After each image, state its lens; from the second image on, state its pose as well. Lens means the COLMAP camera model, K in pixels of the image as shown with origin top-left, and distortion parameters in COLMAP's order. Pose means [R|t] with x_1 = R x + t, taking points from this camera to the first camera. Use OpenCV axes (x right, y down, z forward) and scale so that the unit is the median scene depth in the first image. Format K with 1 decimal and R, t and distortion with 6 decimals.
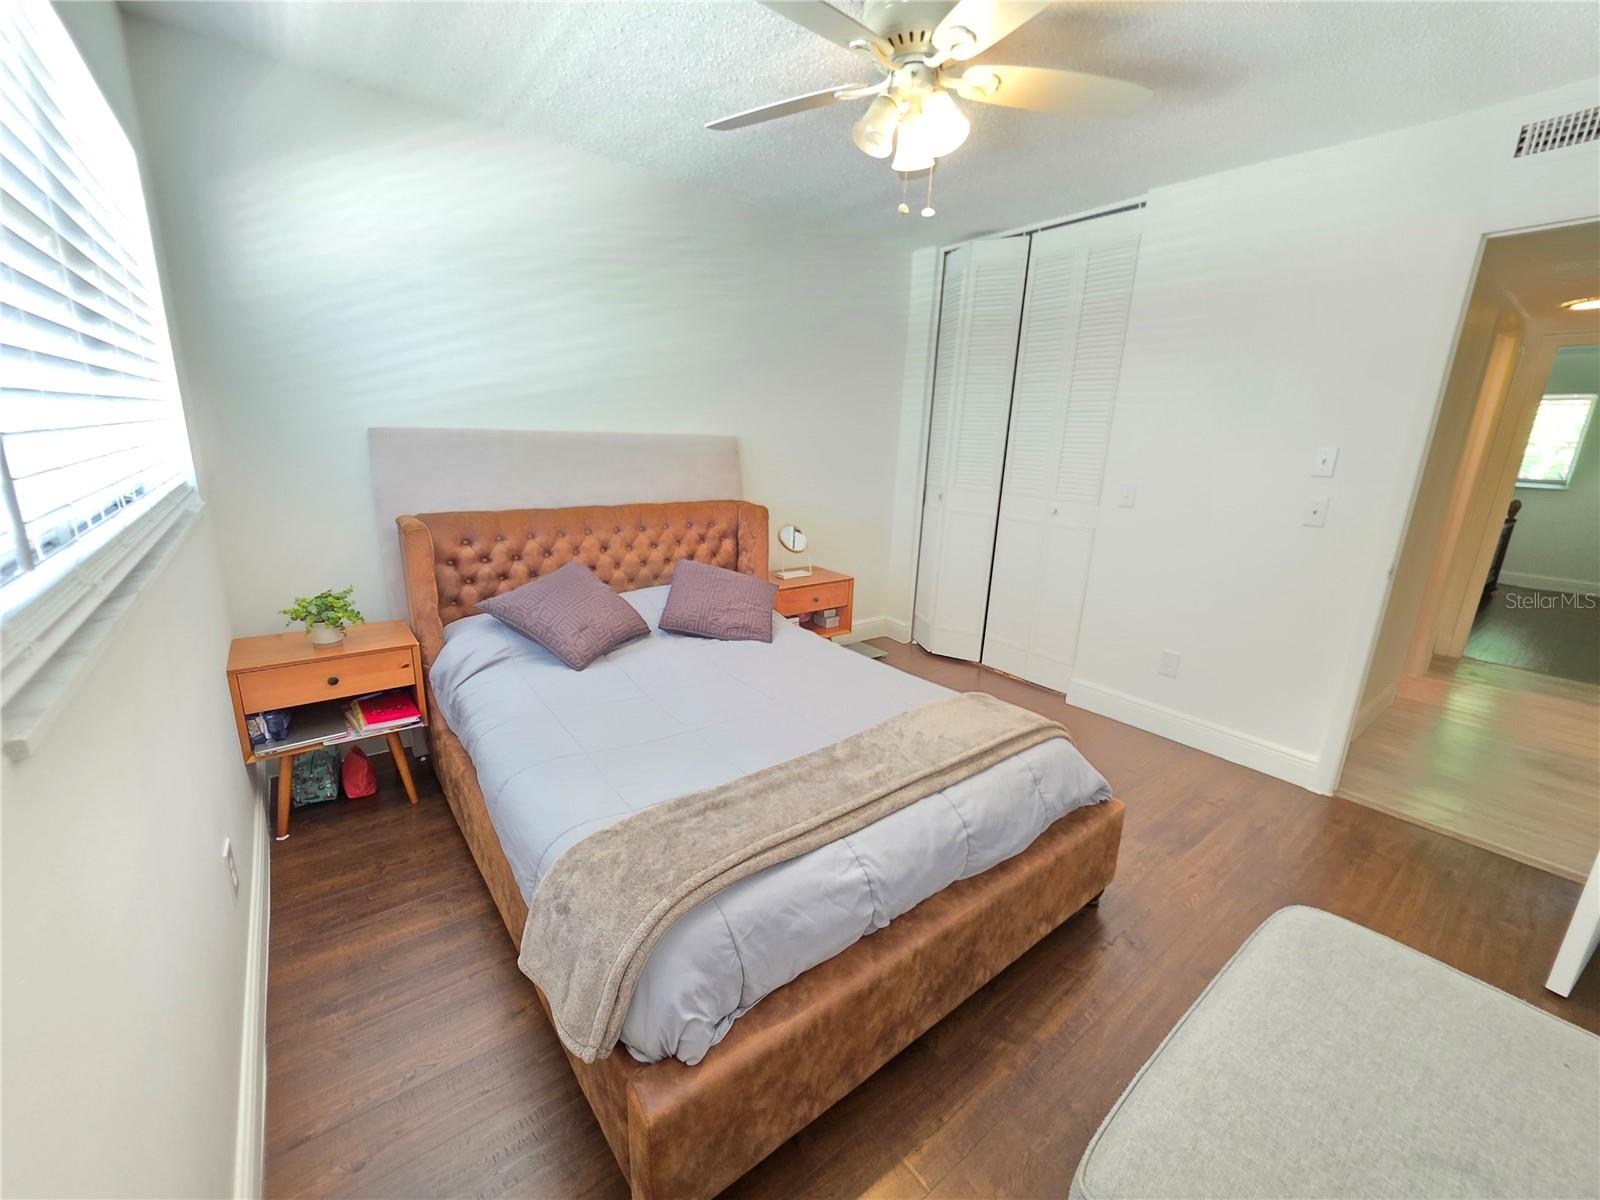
lens RADIAL K [[643.0, 0, 802.5], [0, 643.0, 600.0], [0, 0, 1]] dist [0.000663, 0.000015]
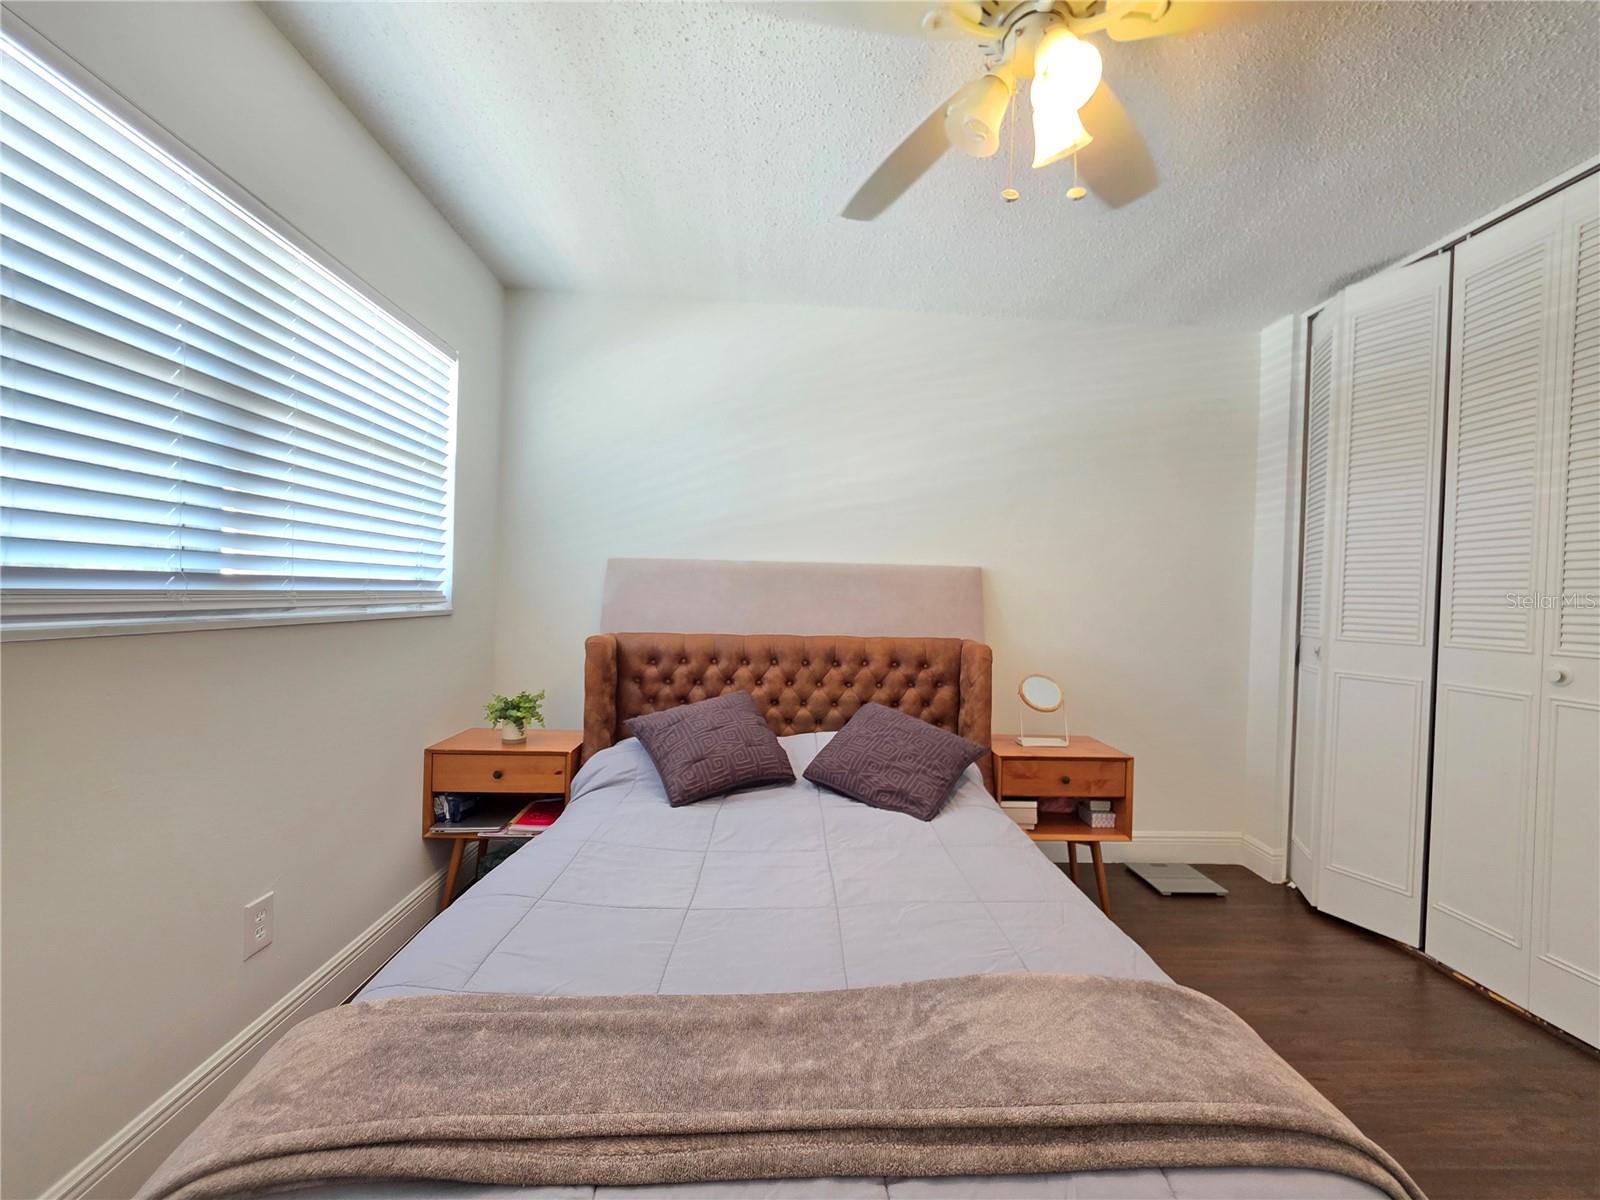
lens RADIAL K [[643.0, 0, 802.5], [0, 643.0, 600.0], [0, 0, 1]] dist [0.000663, 0.000015]
pose [[0.816968, -0.011337, -0.576572, 0.250297], [-0.142137, 0.965004, -0.220375, 0.006552], [0.558892, 0.261991, 0.786766, 0.290741]]
